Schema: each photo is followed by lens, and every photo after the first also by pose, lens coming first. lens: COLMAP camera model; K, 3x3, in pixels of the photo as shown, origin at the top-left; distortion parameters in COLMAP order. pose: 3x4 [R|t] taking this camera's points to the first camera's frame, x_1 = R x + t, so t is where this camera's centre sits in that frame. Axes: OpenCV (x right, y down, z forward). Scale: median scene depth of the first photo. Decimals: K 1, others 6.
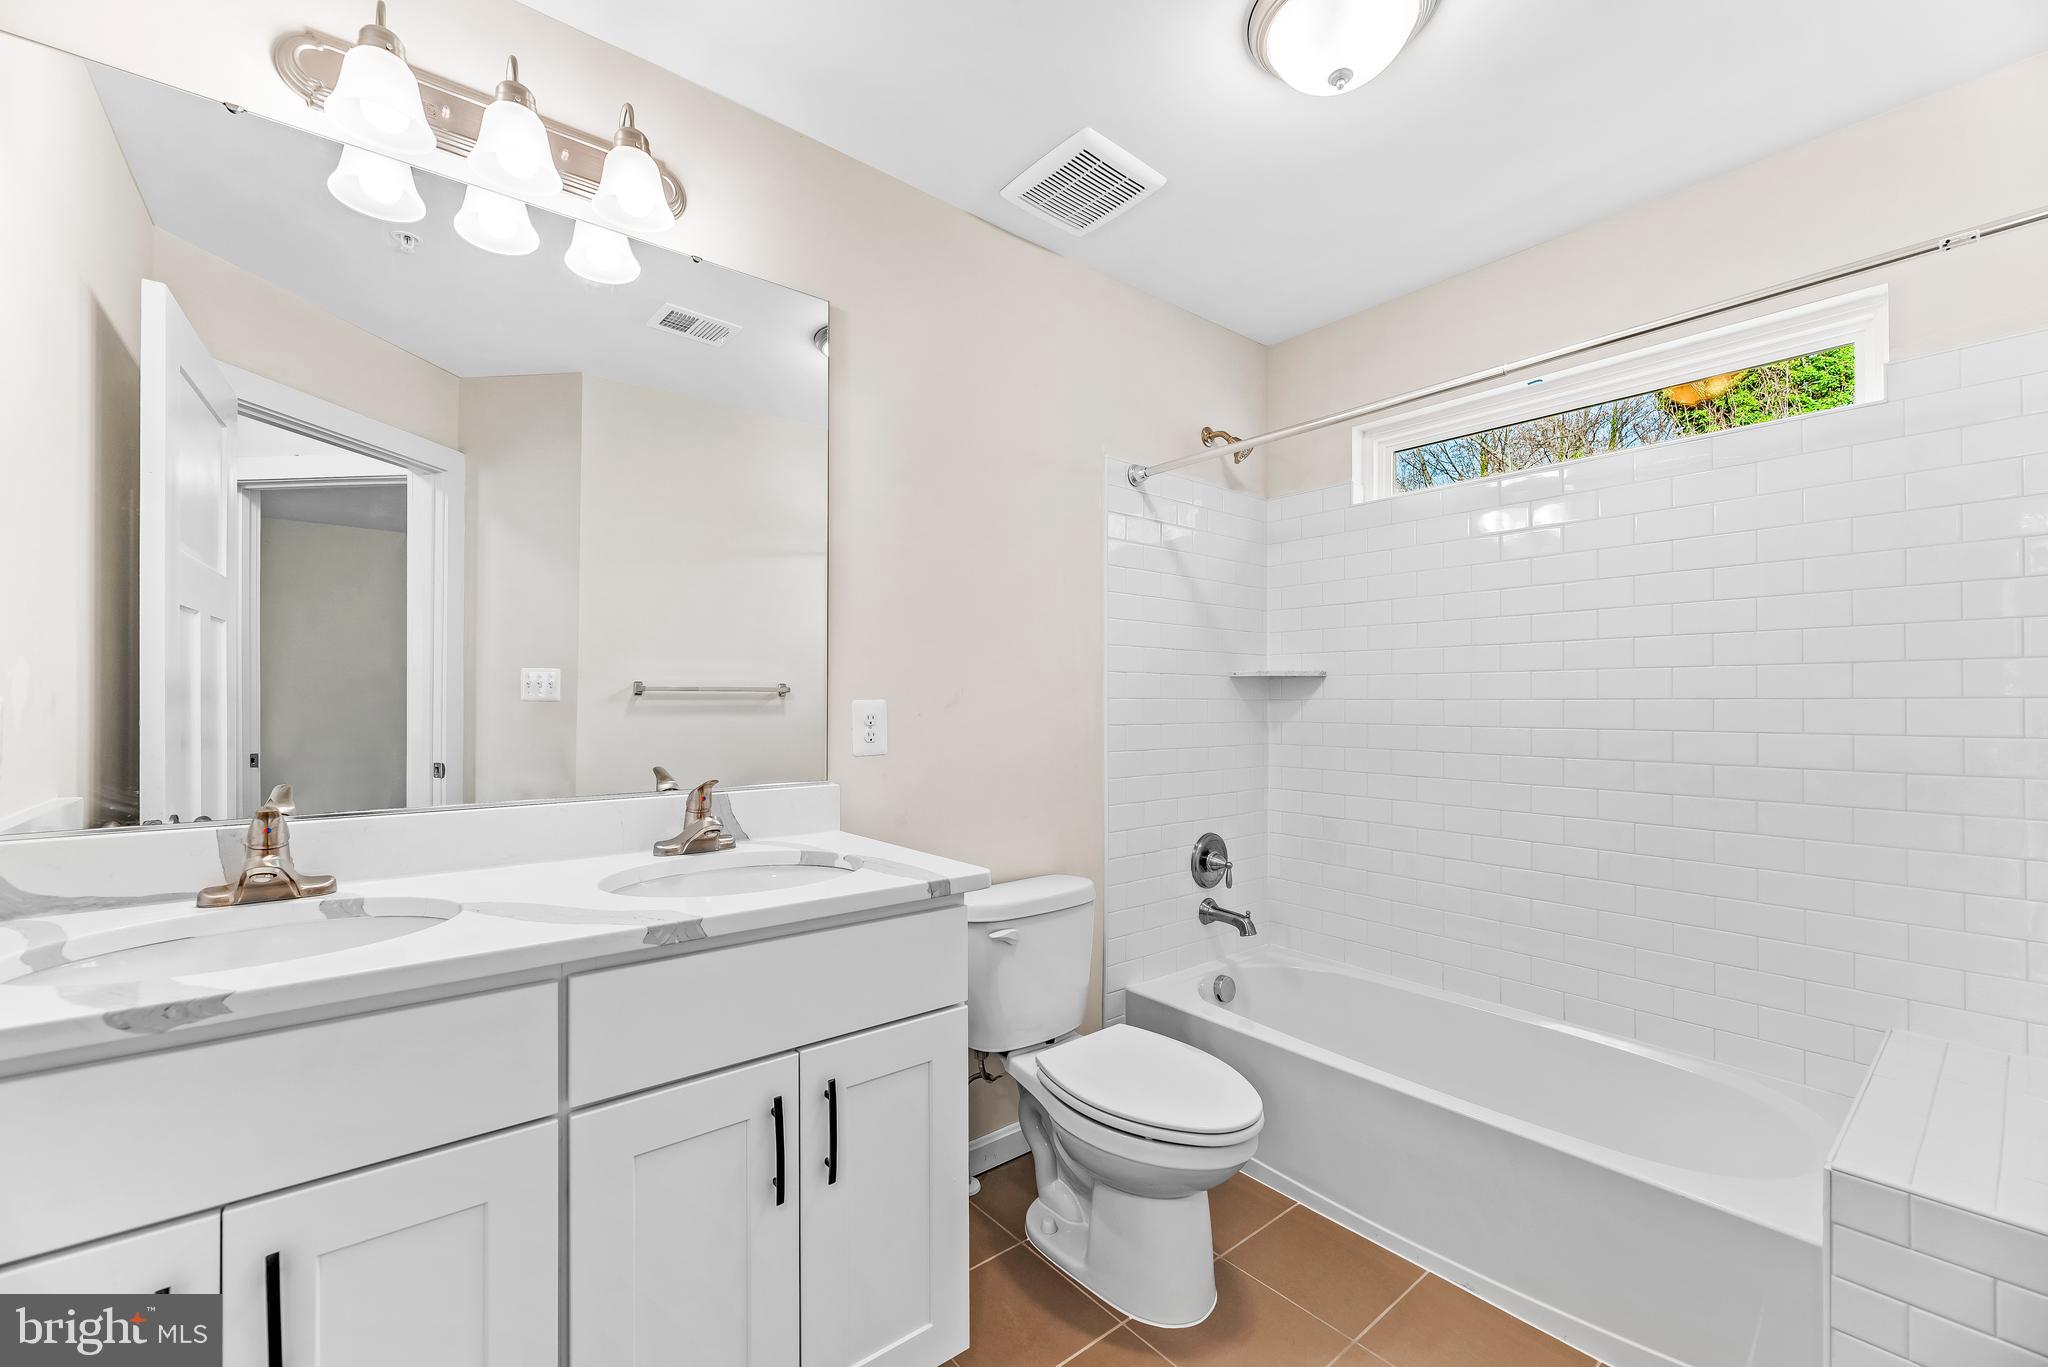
lens RADIAL K [[824.4, 0, 1013.4], [0, 824.4, 695.6], [0, 0, 1]] dist [-0.000533, -0.000009]
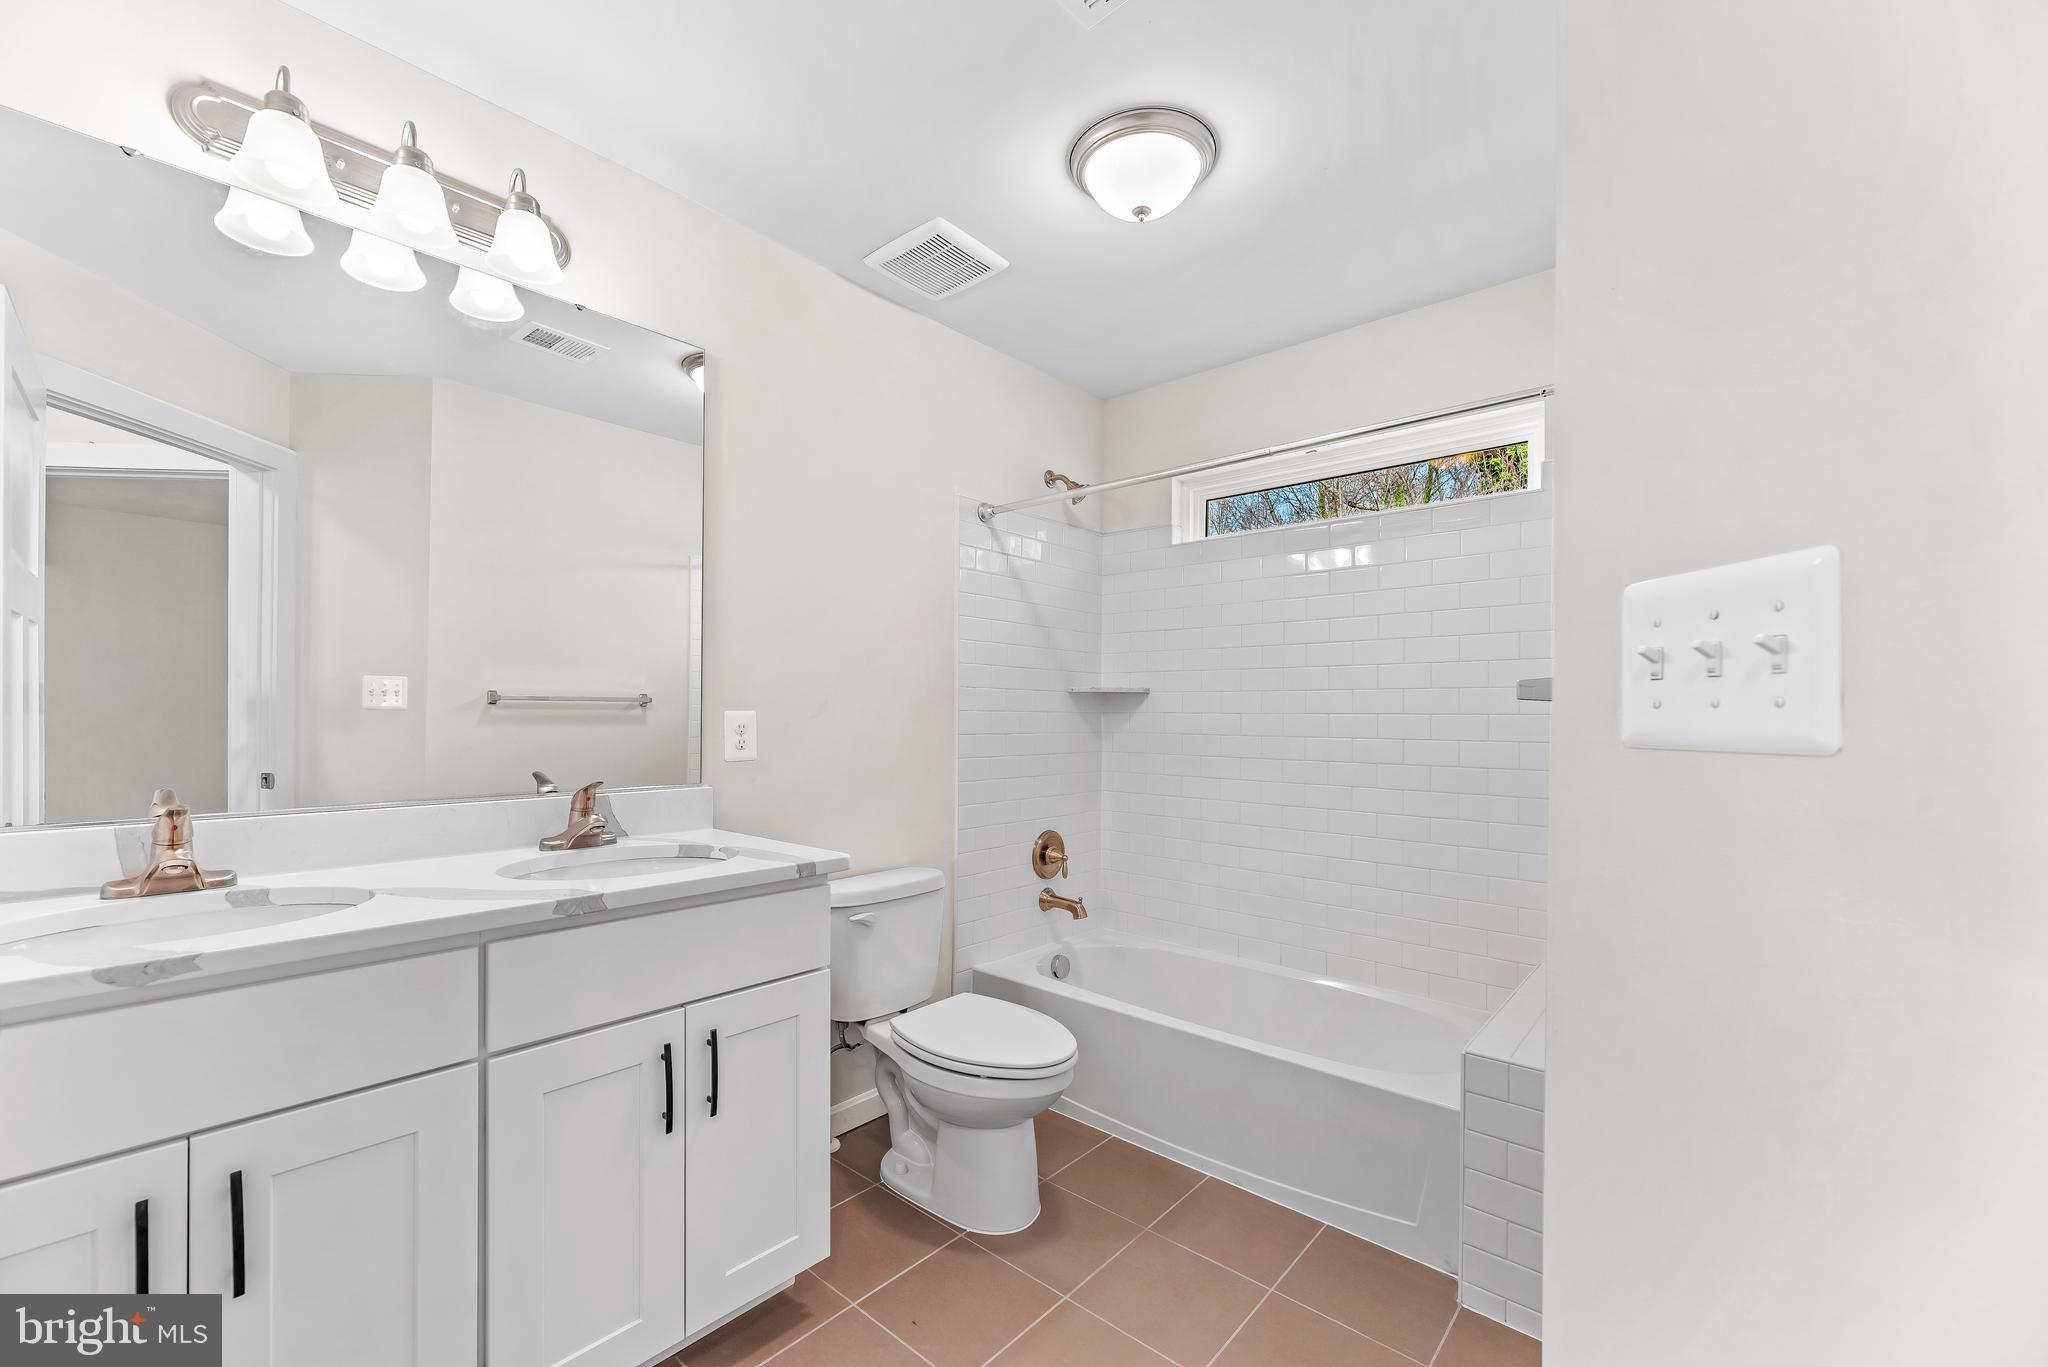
lens RADIAL K [[828.4, 0, 1015.0], [0, 828.4, 714.4], [0, 0, 1]] dist [-0.001738, -0.000087]
pose [[0.986422, 0.005814, 0.164125, 0.008029], [-0.007249, 0.999941, 0.008147, -0.002093], [-0.164068, -0.009226, 0.986406, -0.190943]]
